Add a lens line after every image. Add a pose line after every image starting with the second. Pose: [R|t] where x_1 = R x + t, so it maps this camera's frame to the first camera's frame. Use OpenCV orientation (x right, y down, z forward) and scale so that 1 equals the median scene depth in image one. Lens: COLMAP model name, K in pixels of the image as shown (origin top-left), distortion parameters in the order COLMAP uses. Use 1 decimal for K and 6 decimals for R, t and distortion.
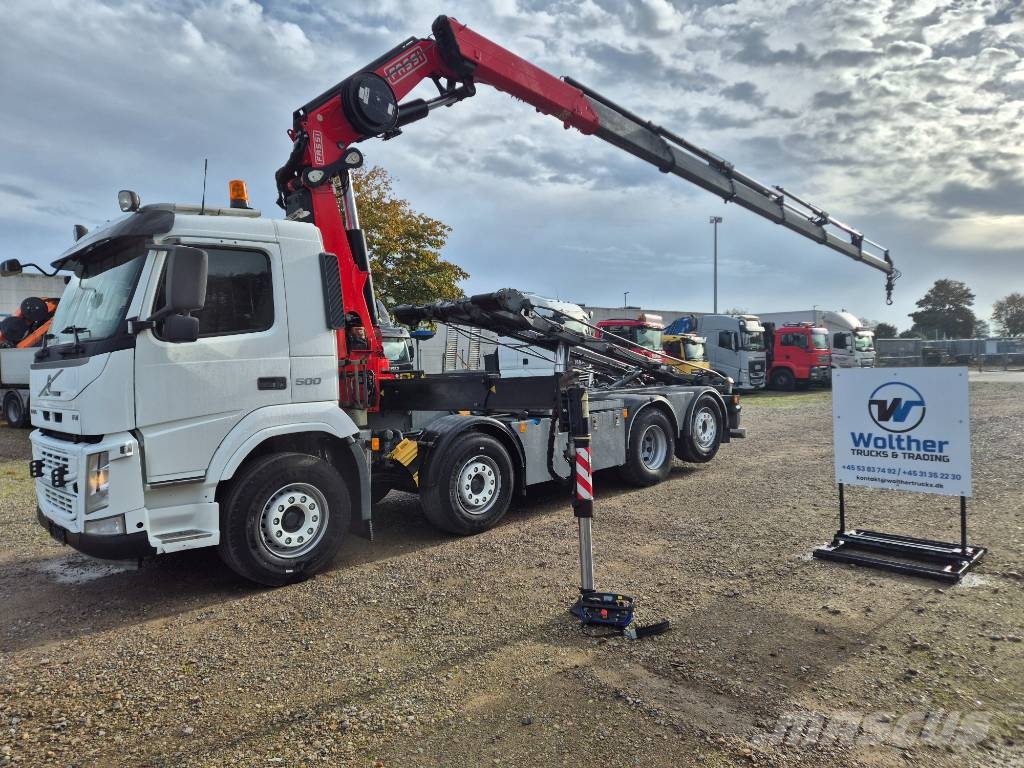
lens RADIAL K [[683.0, 0, 506.4], [0, 683.0, 383.8], [0, 0, 1]] dist [0.079749, -0.063226]
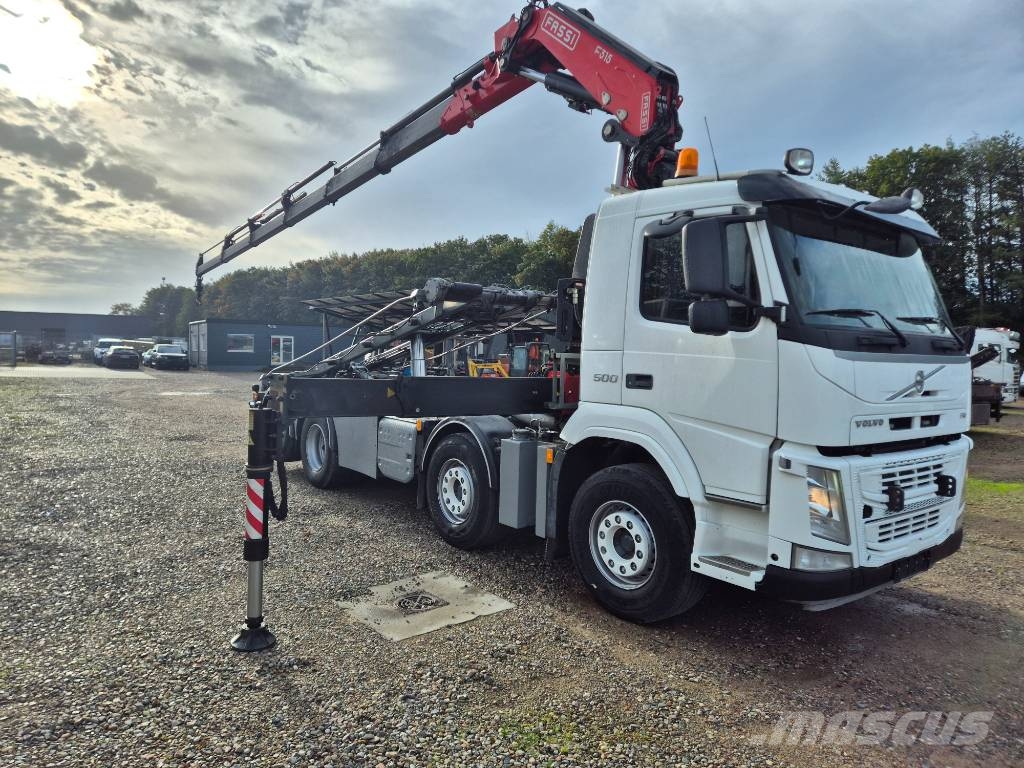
lens RADIAL K [[683.0, 0, 495.3], [0, 683.0, 377.1], [0, 0, 1]] dist [0.079749, -0.063226]
pose [[0.122213, -0.001046, 0.992503, -1.035100], [0.003437, 0.999994, 0.000631, -0.003146], [-0.992498, 0.003334, 0.122215, 0.950338]]
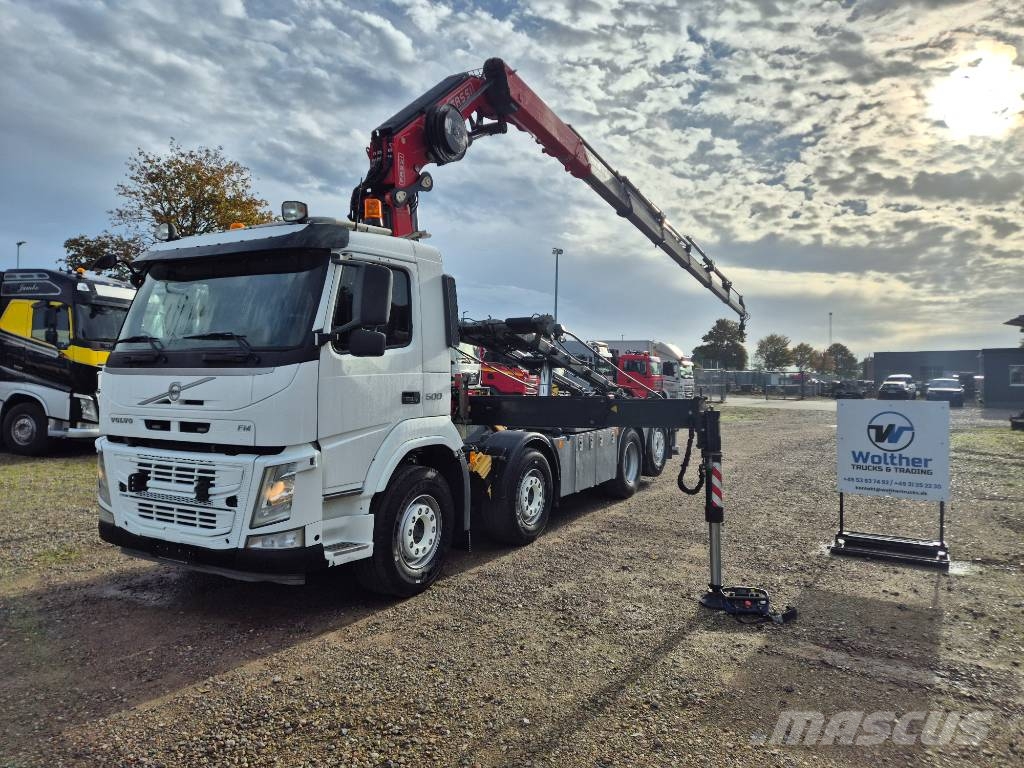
lens RADIAL K [[683.0, 0, 513.0], [0, 683.0, 367.6], [0, 0, 1]] dist [0.079749, -0.063226]
pose [[0.958868, 0.044123, 0.280401, -0.333689], [-0.031341, 0.998262, -0.049908, 0.001702], [-0.282116, 0.039068, 0.958585, -0.018864]]
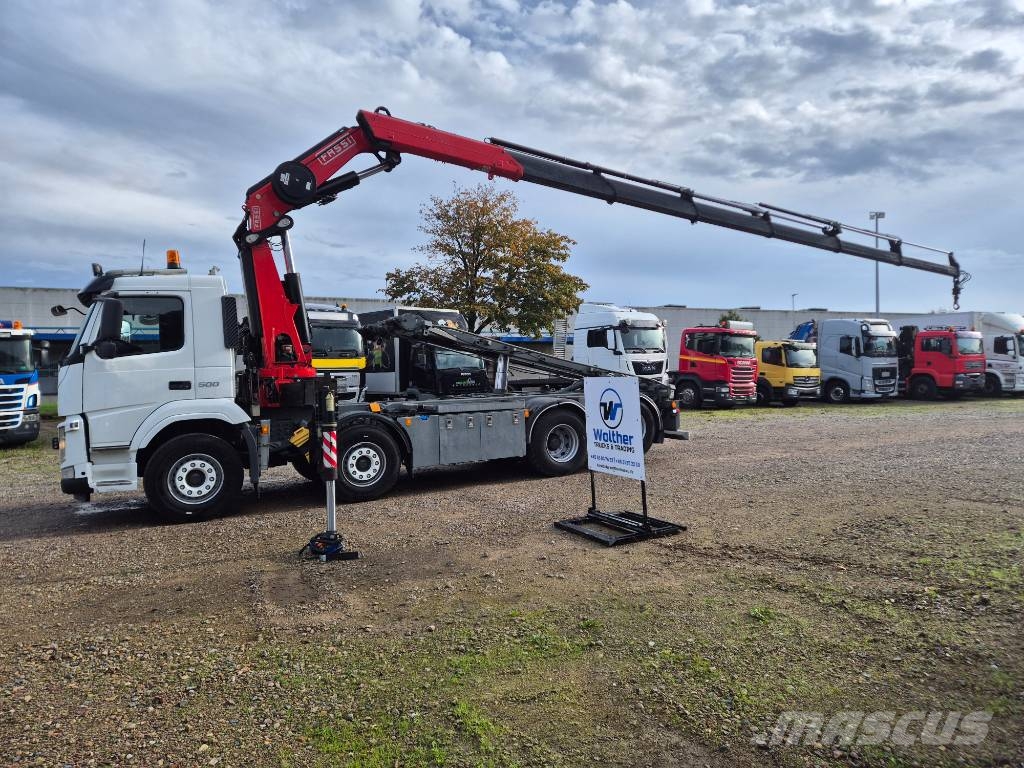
lens RADIAL K [[683.0, 0, 519.7], [0, 683.0, 374.8], [0, 0, 1]] dist [0.079749, -0.063226]
pose [[0.963284, 0.003119, -0.268467, 0.530938], [-0.008709, 0.999769, -0.019634, -0.001228], [0.268344, 0.021251, 0.963089, -0.170847]]
